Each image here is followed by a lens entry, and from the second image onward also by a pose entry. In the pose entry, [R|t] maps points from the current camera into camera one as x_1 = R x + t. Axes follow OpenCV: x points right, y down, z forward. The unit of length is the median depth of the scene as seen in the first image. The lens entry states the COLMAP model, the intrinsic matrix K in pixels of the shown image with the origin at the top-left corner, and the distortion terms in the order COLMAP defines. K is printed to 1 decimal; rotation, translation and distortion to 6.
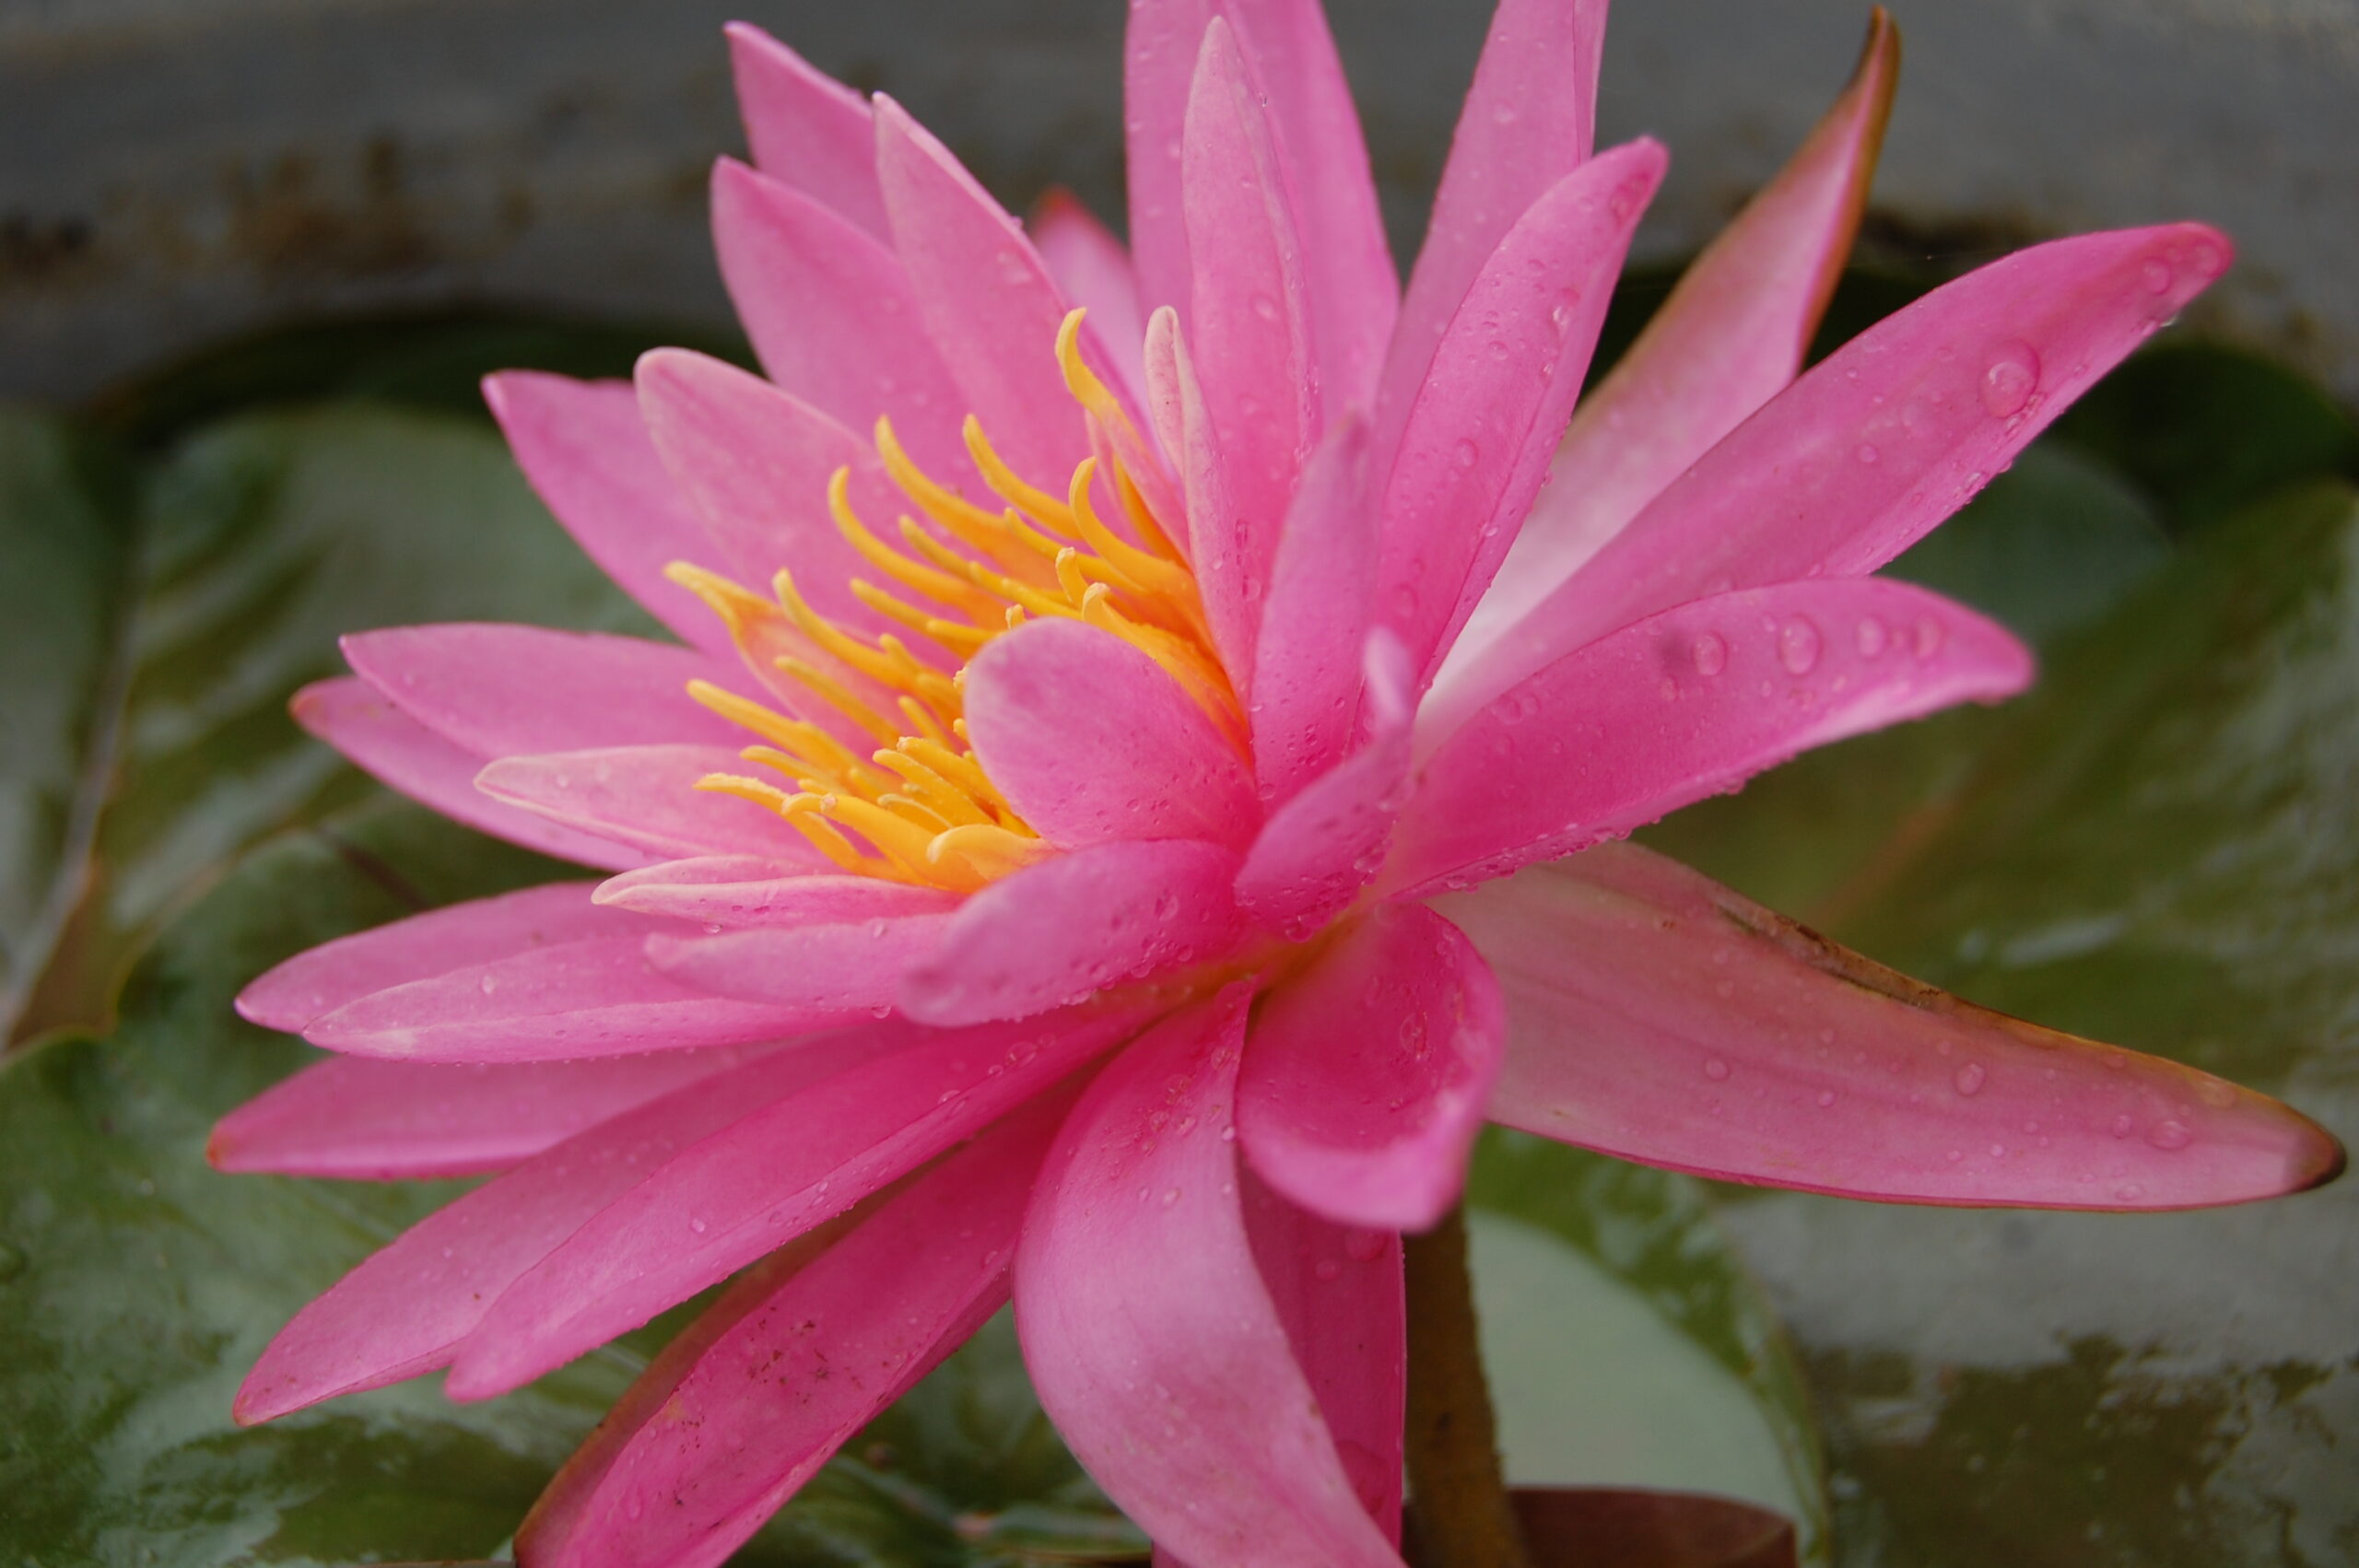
lens RADIAL K [[4156.1, 0, 1177.6], [0, 4156.1, 947.9], [0, 0, 1]] dist [-0.012342, -0.017871]
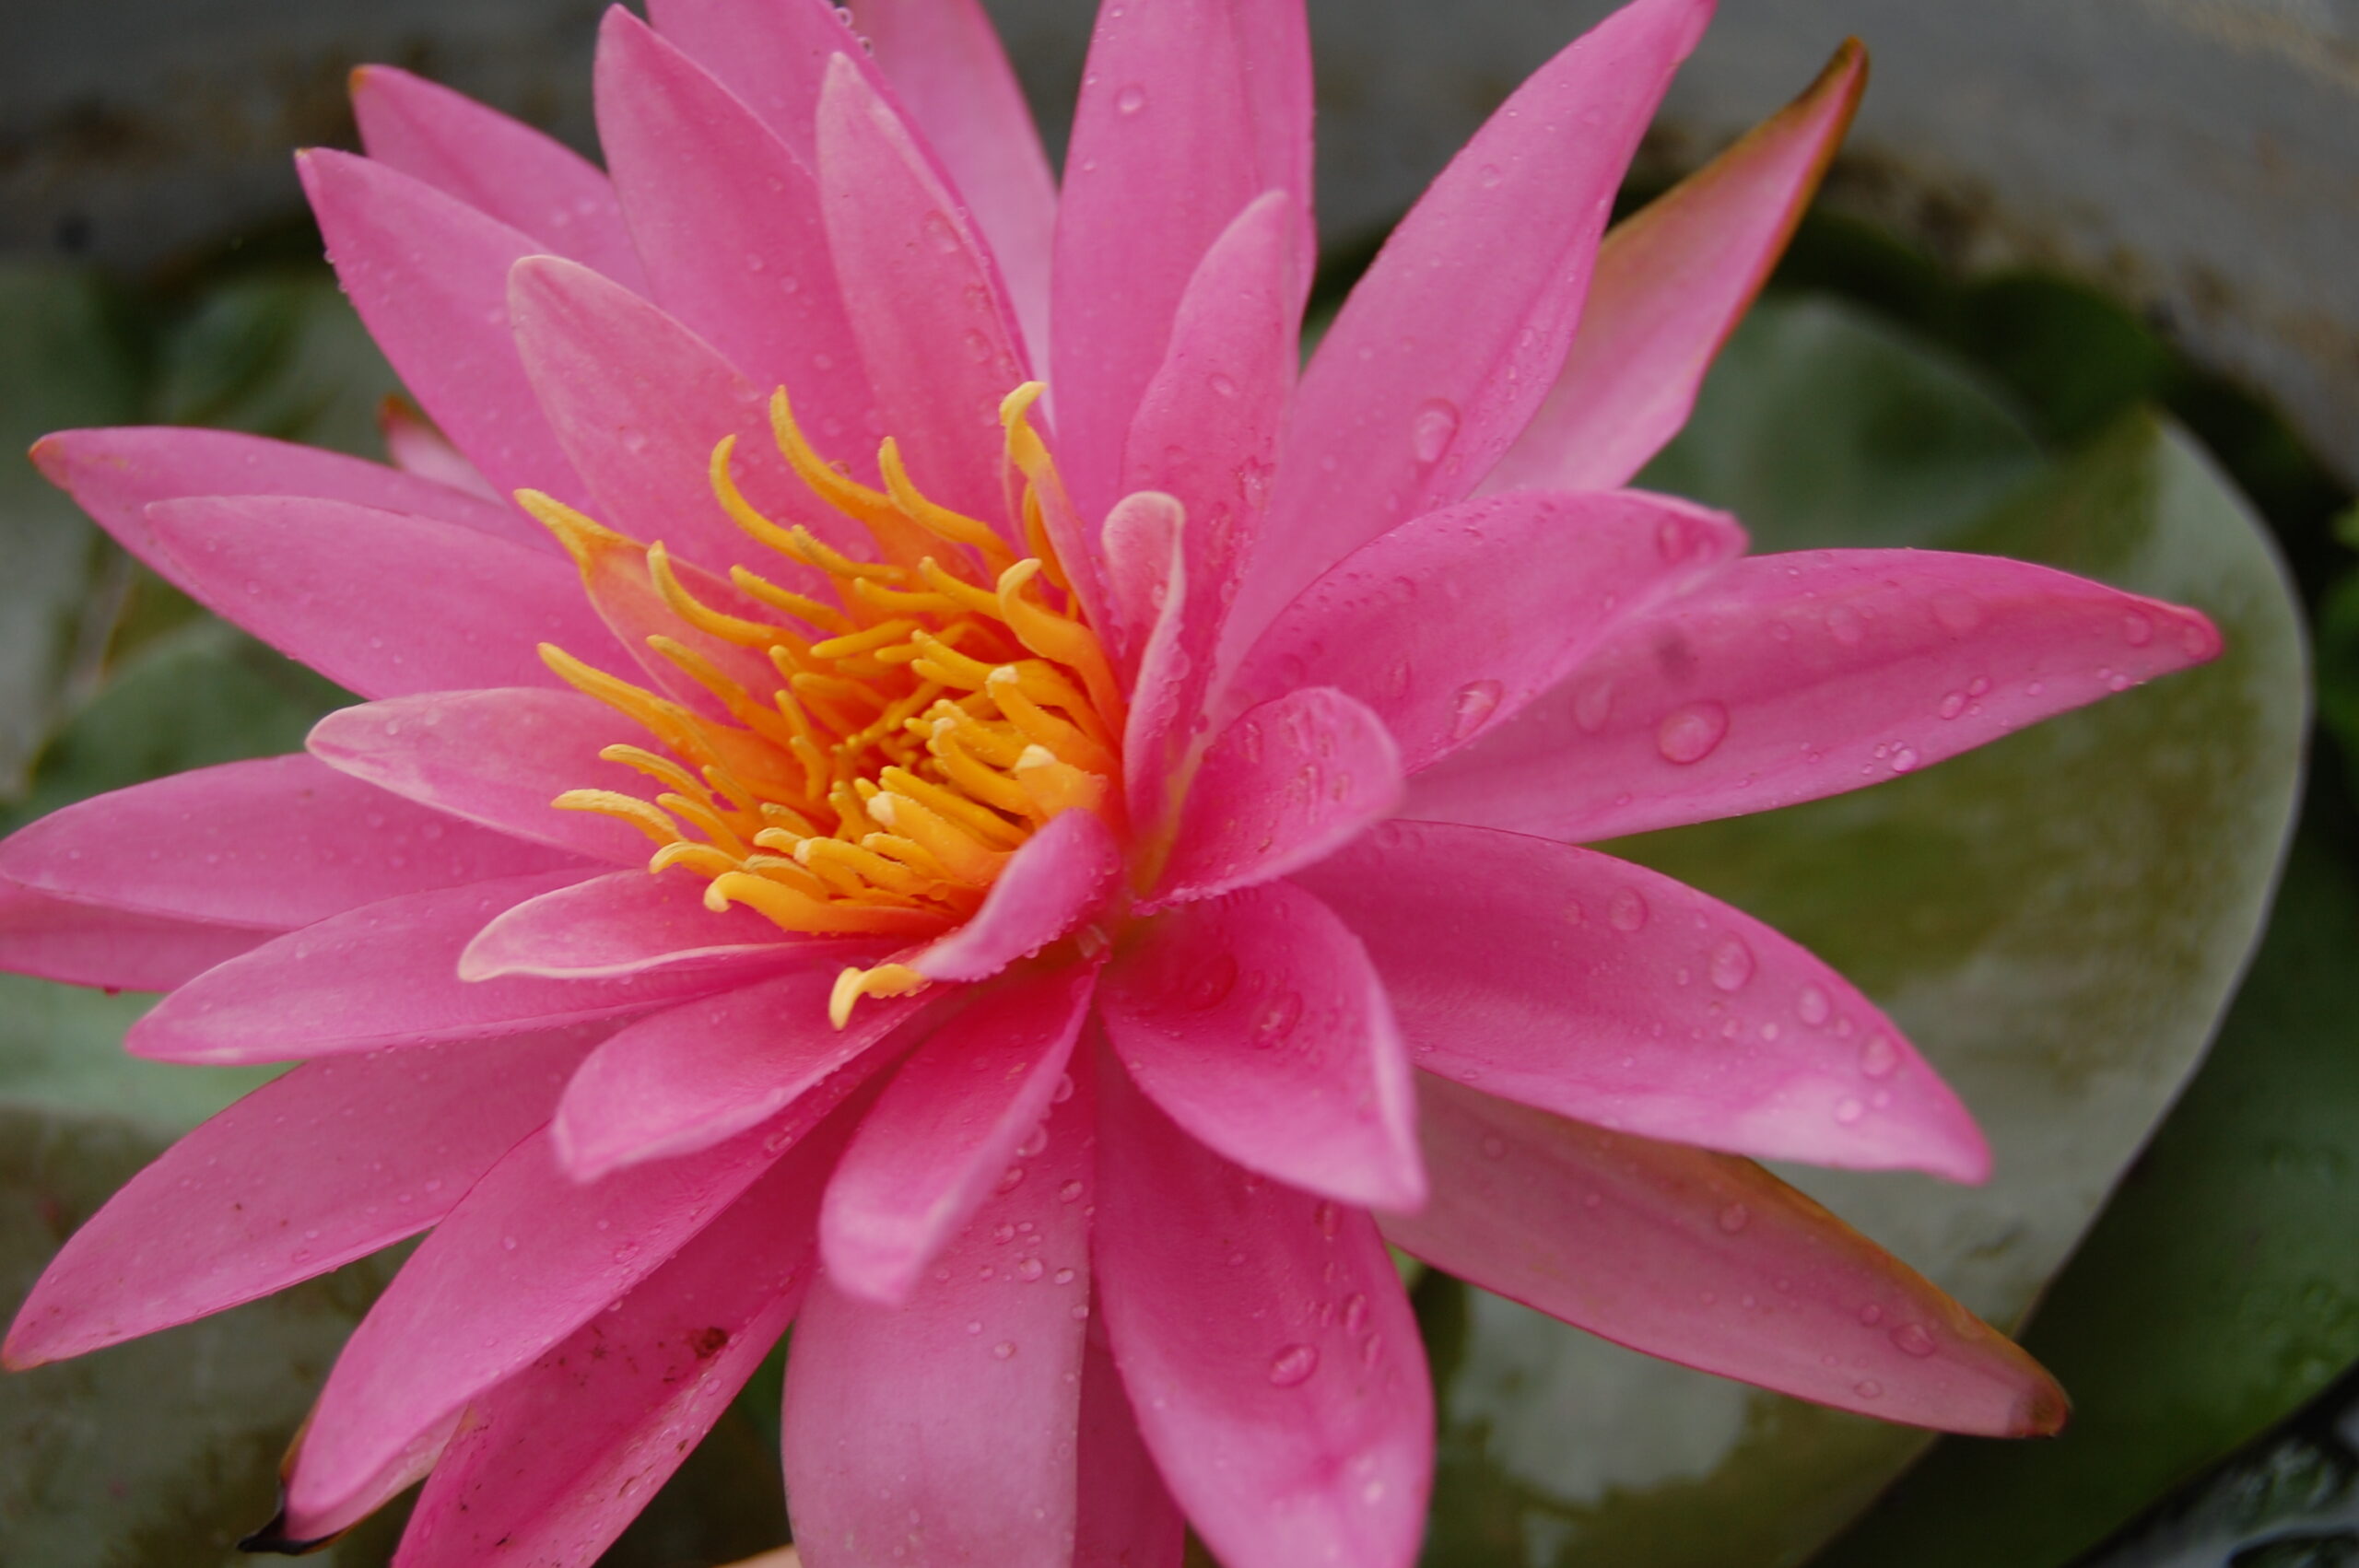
lens RADIAL K [[4156.1, 0, 1177.6], [0, 4156.1, 947.9], [0, 0, 1]] dist [-0.012342, -0.017871]
pose [[0.961424, 0.100930, 0.255886, -0.212500], [-0.191911, 0.912562, 0.361110, -0.368318], [-0.197065, -0.396287, 0.896729, 0.102018]]
